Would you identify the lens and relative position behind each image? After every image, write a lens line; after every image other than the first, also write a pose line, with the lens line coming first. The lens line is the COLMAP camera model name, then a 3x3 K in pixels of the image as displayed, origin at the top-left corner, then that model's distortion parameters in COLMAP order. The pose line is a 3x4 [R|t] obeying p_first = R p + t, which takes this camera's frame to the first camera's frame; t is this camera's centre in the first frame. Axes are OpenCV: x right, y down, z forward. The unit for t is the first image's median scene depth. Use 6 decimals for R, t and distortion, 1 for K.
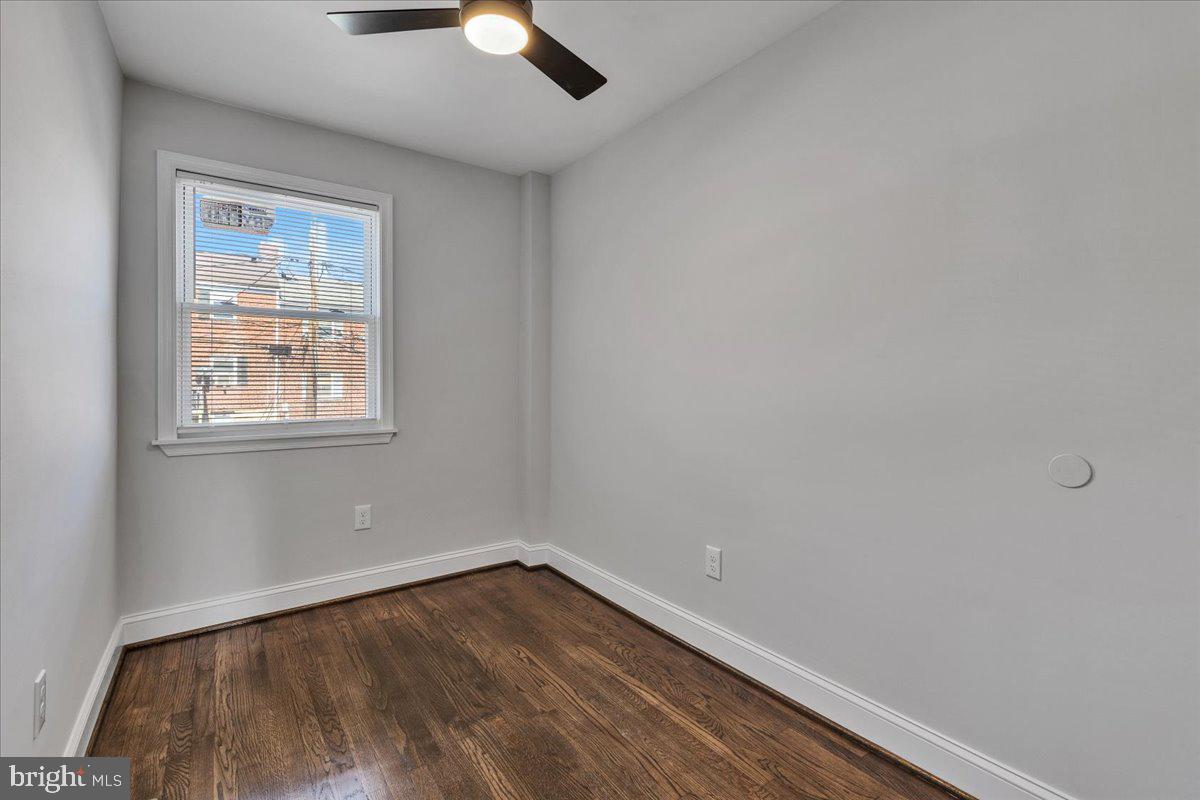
lens RADIAL K [[536.2, 0, 603.5], [0, 536.2, 401.8], [0, 0, 1]] dist [0.005929, -0.000403]
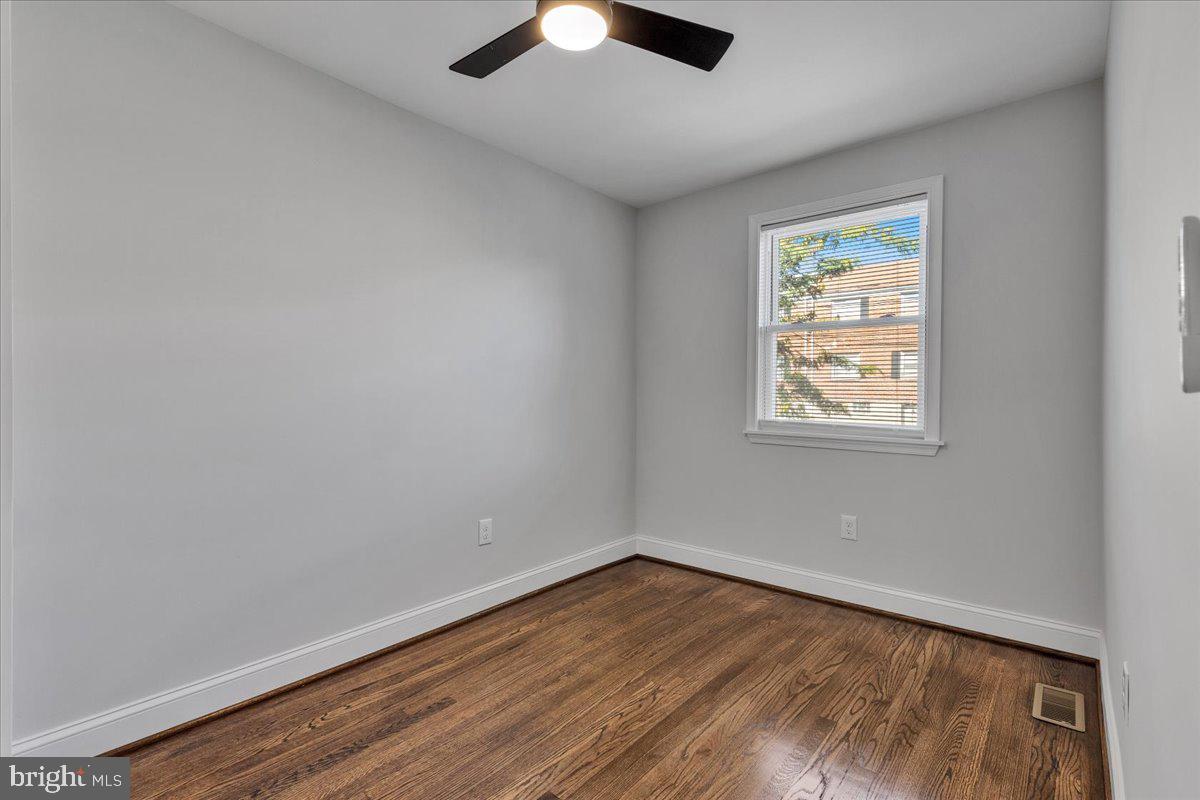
lens RADIAL K [[556.2, 0, 624.9], [0, 556.2, 389.0], [0, 0, 1]] dist [0.002642, 0.000038]
pose [[0.263336, 0.003861, -0.964697, 0.353892], [-0.039375, 0.999202, -0.006749, -0.008076], [0.963900, 0.039763, 0.263277, 0.276319]]
